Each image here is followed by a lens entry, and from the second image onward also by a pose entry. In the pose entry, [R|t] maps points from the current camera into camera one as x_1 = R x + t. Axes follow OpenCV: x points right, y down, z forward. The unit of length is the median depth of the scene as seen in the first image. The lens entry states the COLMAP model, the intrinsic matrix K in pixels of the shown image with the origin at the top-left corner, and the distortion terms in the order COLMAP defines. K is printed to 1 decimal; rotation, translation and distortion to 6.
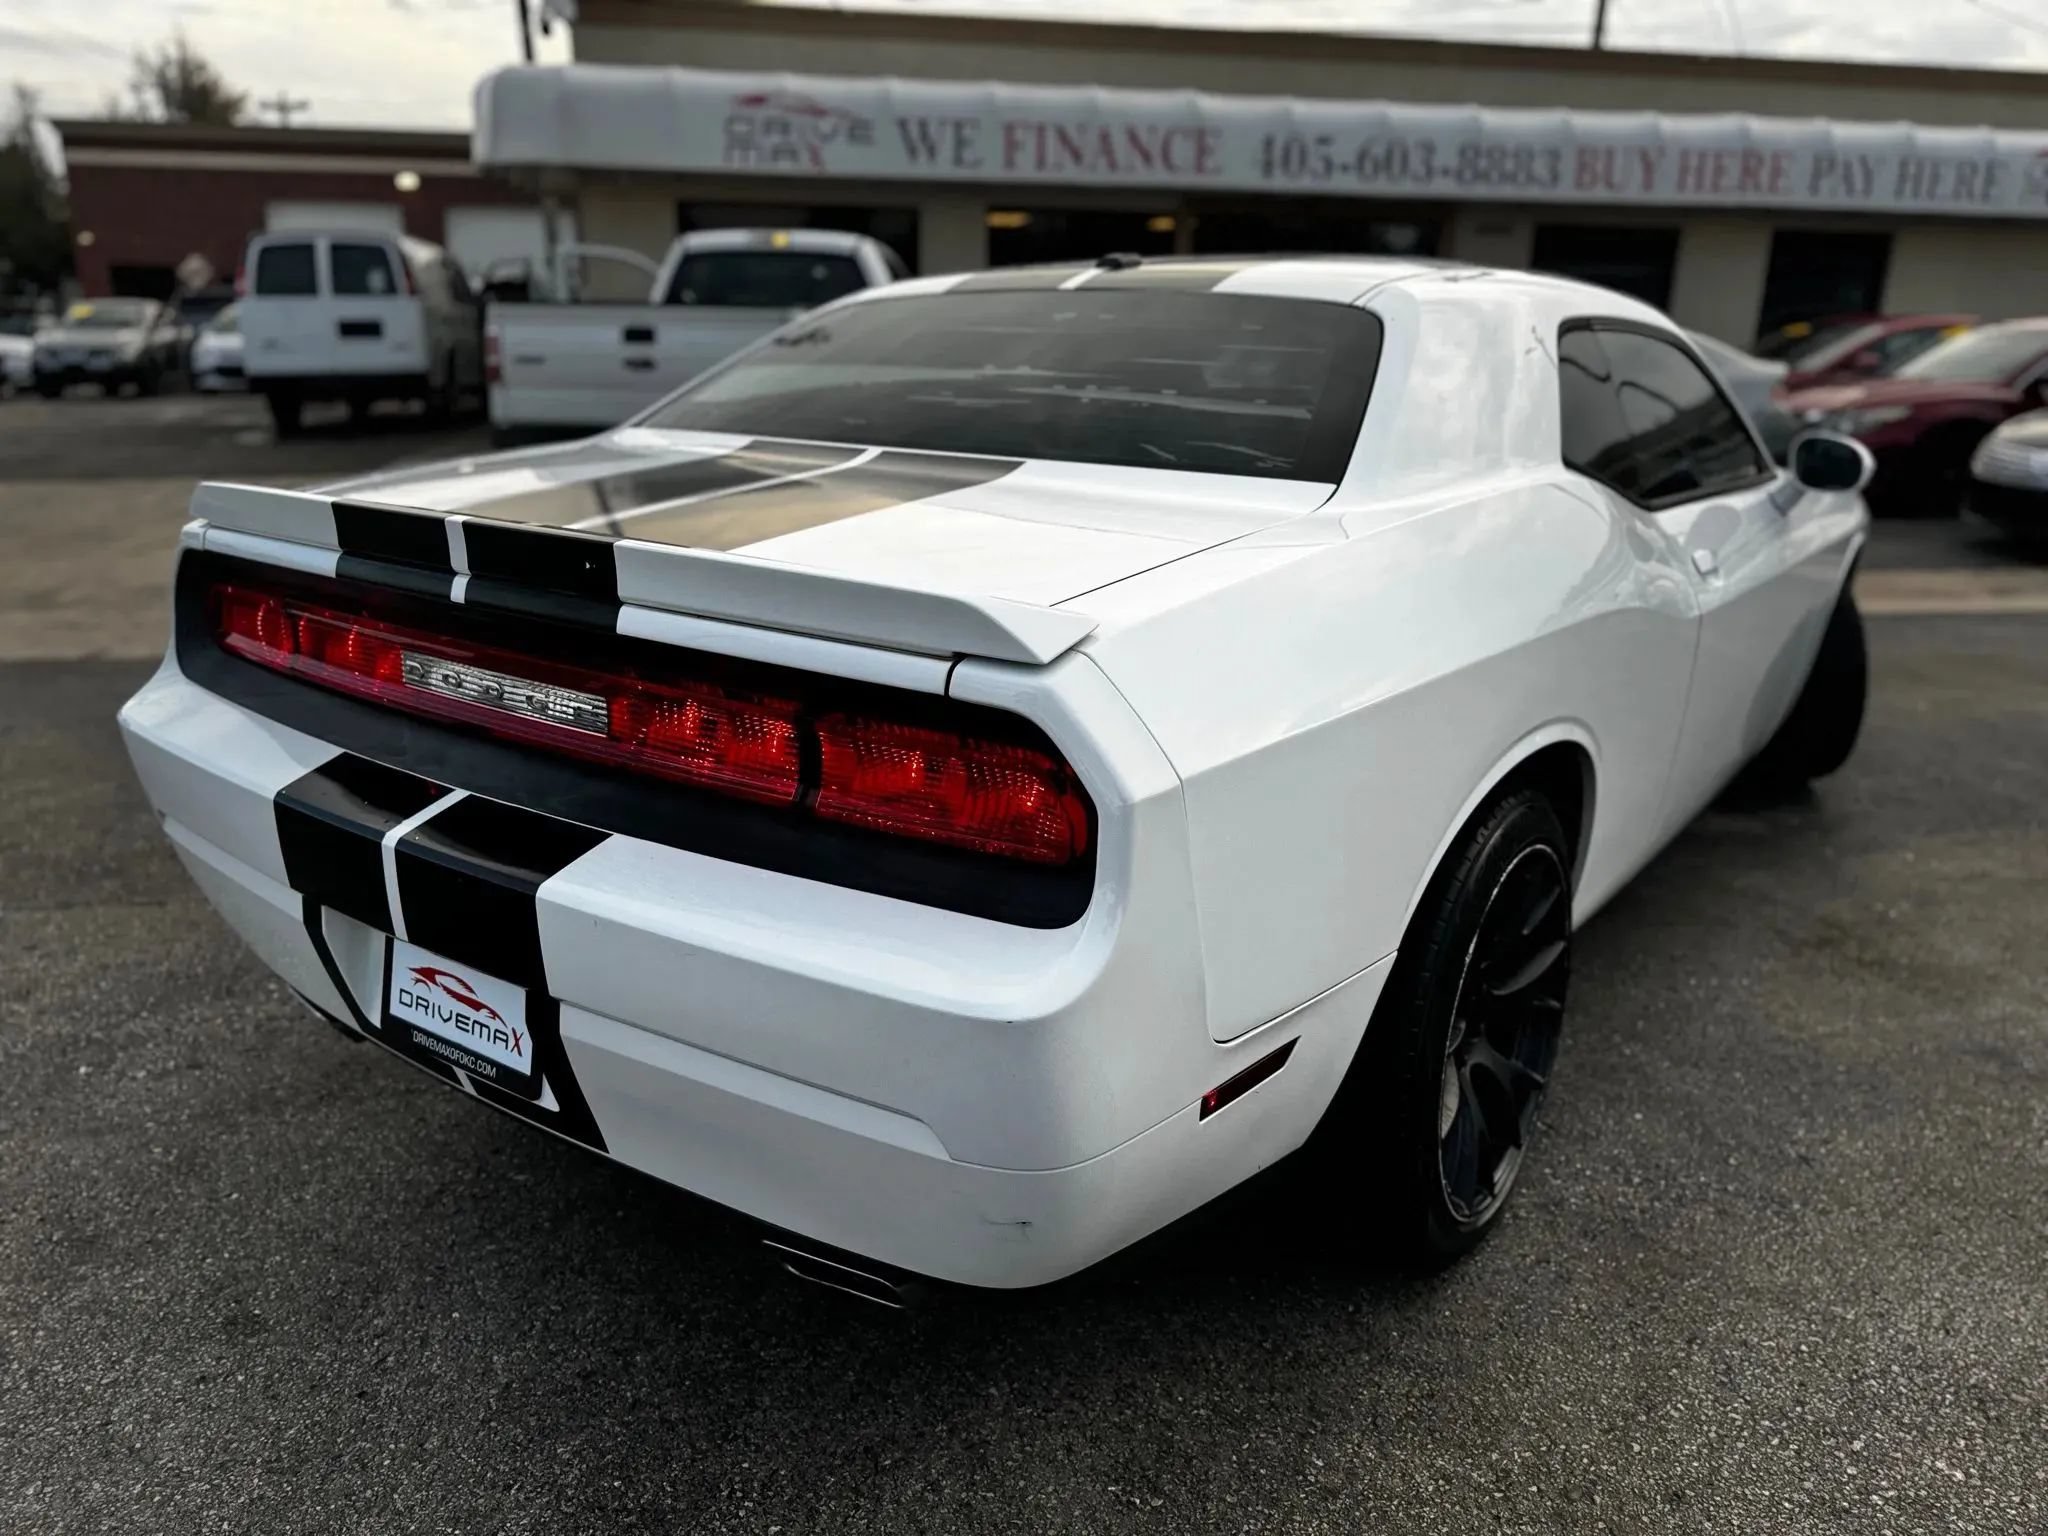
lens RADIAL K [[1483.3, 0, 1010.0], [0, 1483.3, 768.6], [0, 0, 1]] dist [-0.001712, -0.002944]
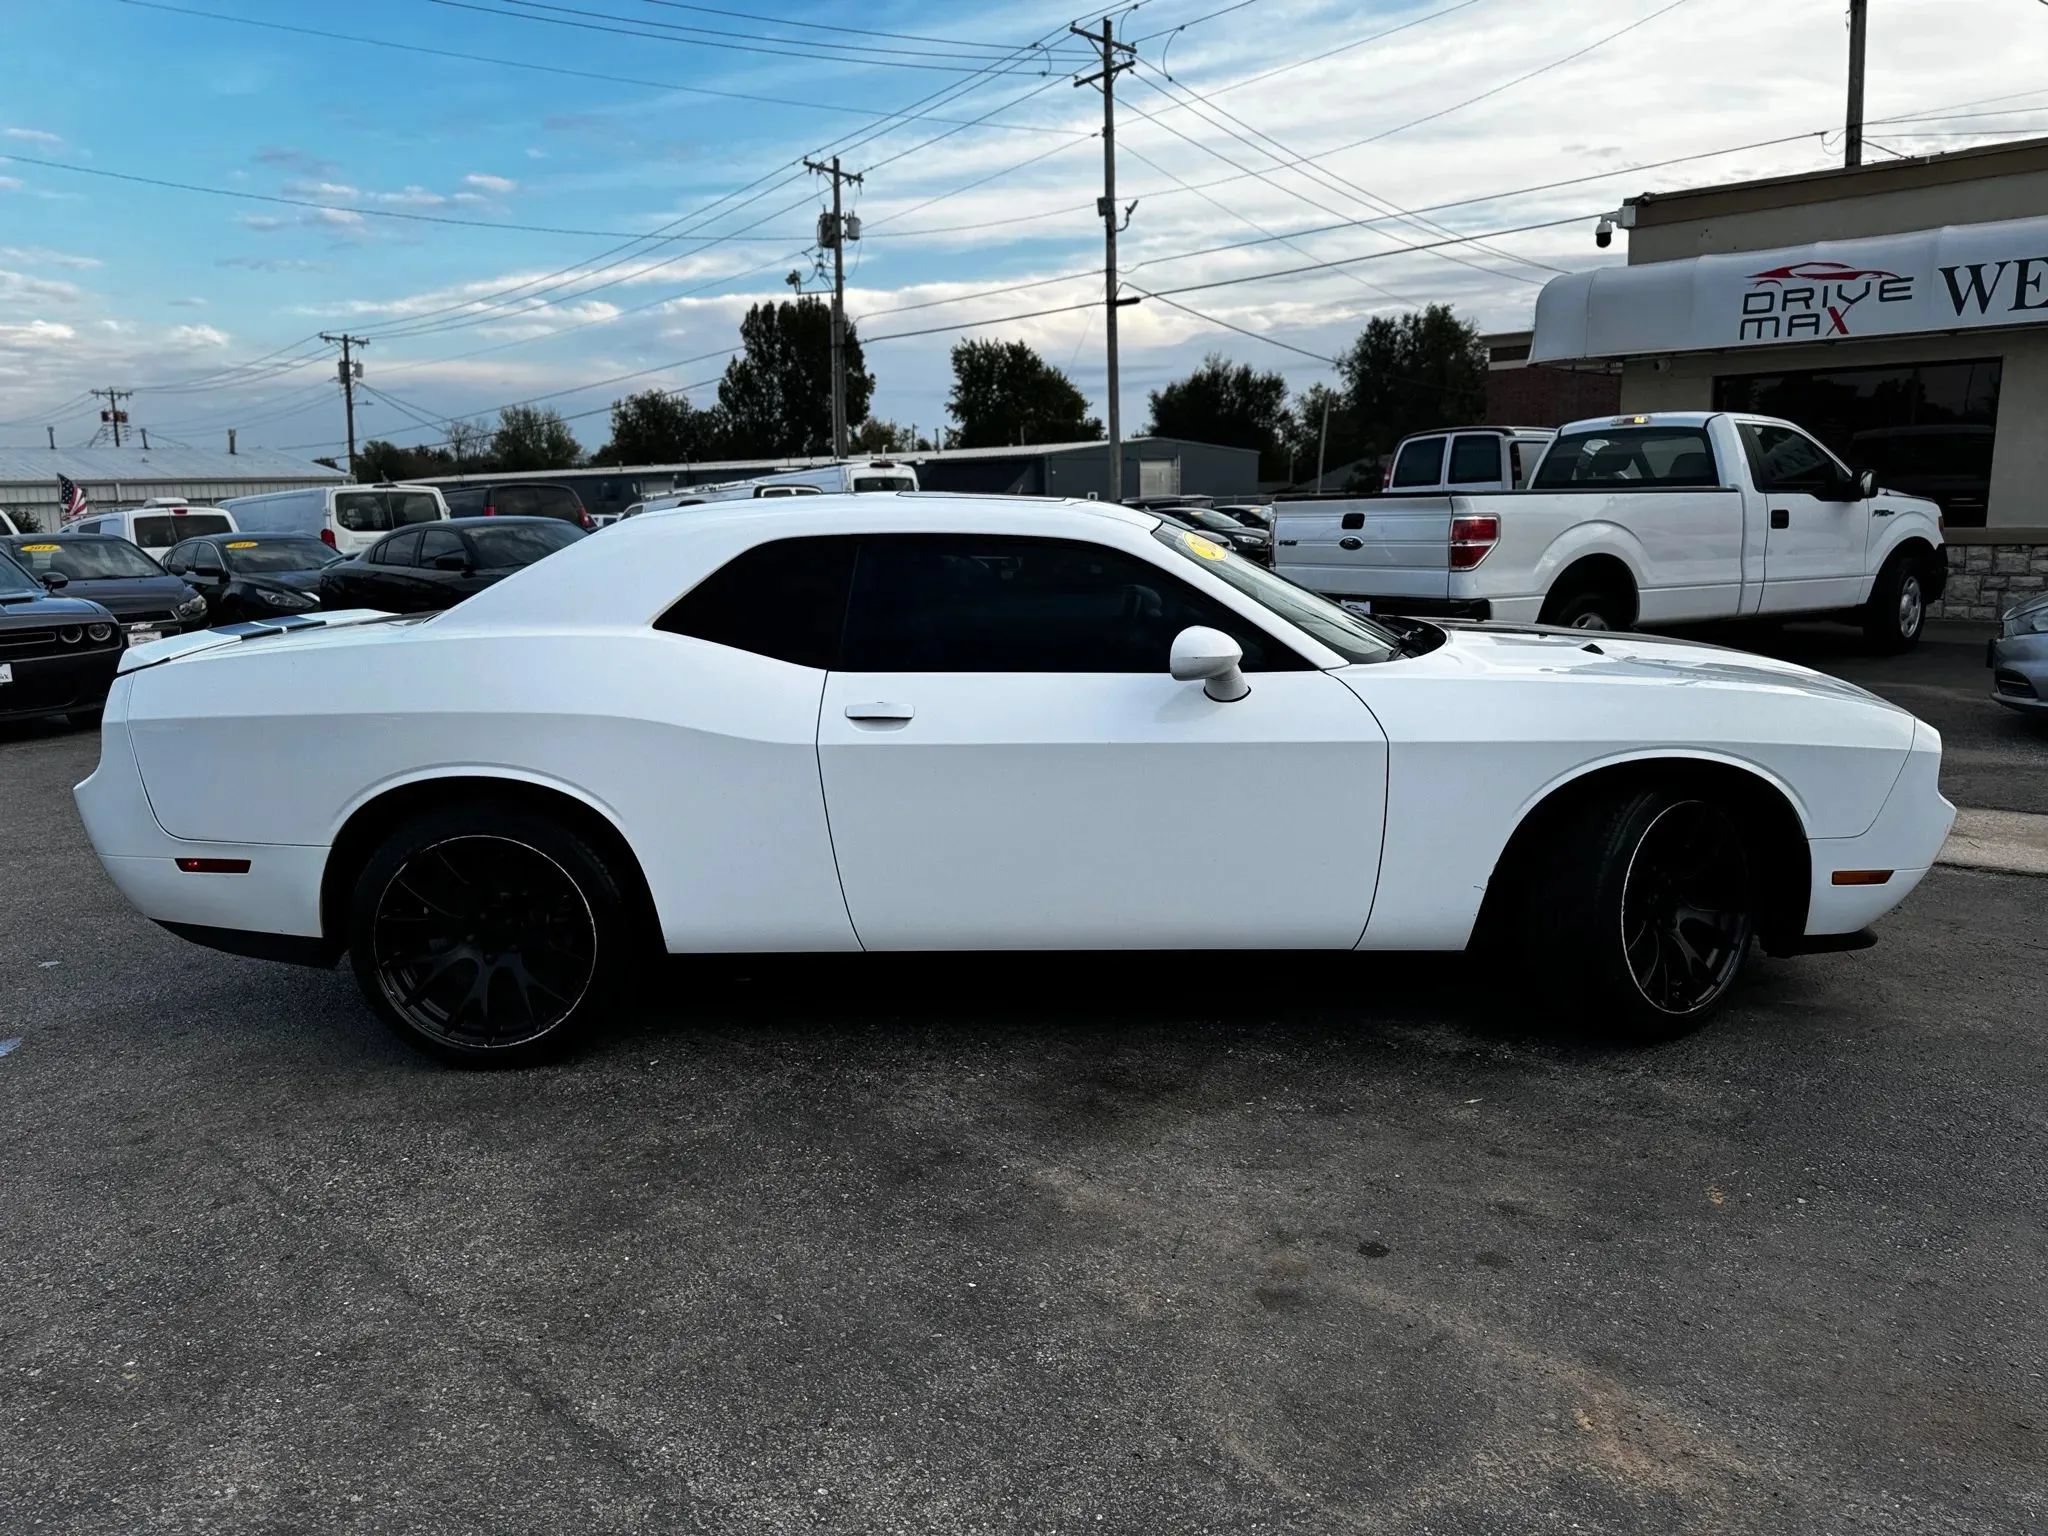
lens RADIAL K [[1475.8, 0, 1009.5], [0, 1475.8, 771.0], [0, 0, 1]] dist [0.009220, -0.016578]
pose [[0.591793, 0.114493, -0.797917, 1.584436], [-0.197287, 0.980330, -0.005655, -0.102032], [0.781574, 0.160765, 0.602741, 0.302799]]
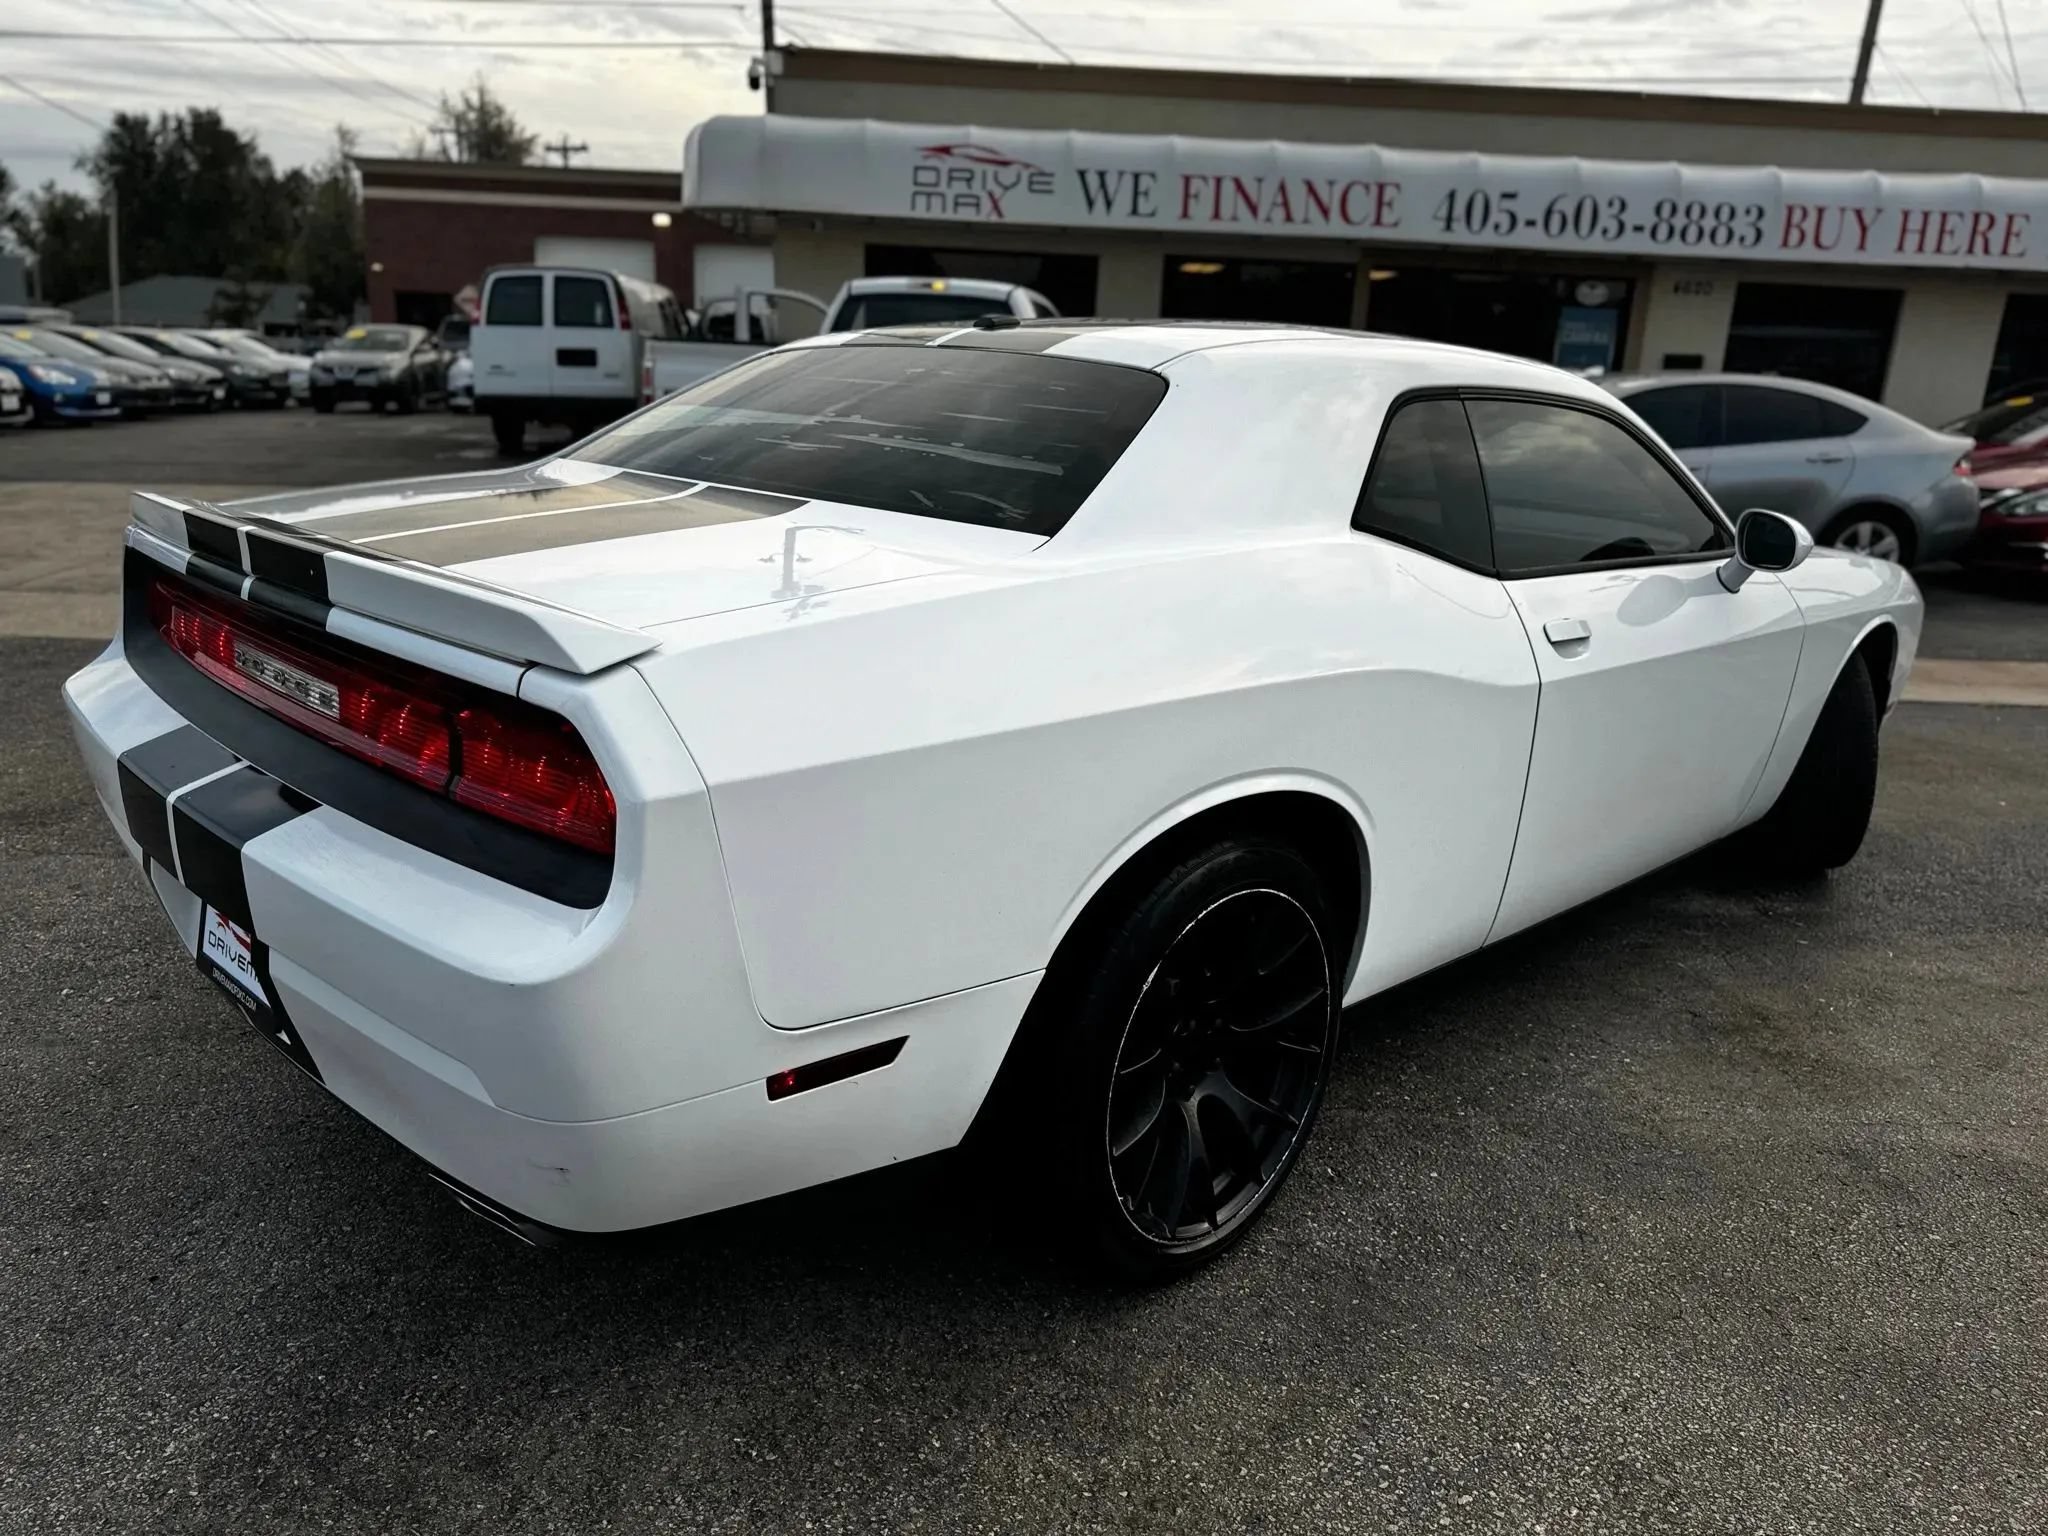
lens RADIAL K [[1475.8, 0, 1009.5], [0, 1475.8, 771.0], [0, 0, 1]] dist [0.009220, -0.016578]
pose [[0.987247, 0.068302, -0.143800, 0.248939], [-0.071708, 0.997252, -0.018626, 0.000317], [0.142133, 0.028700, 0.989431, -0.039753]]
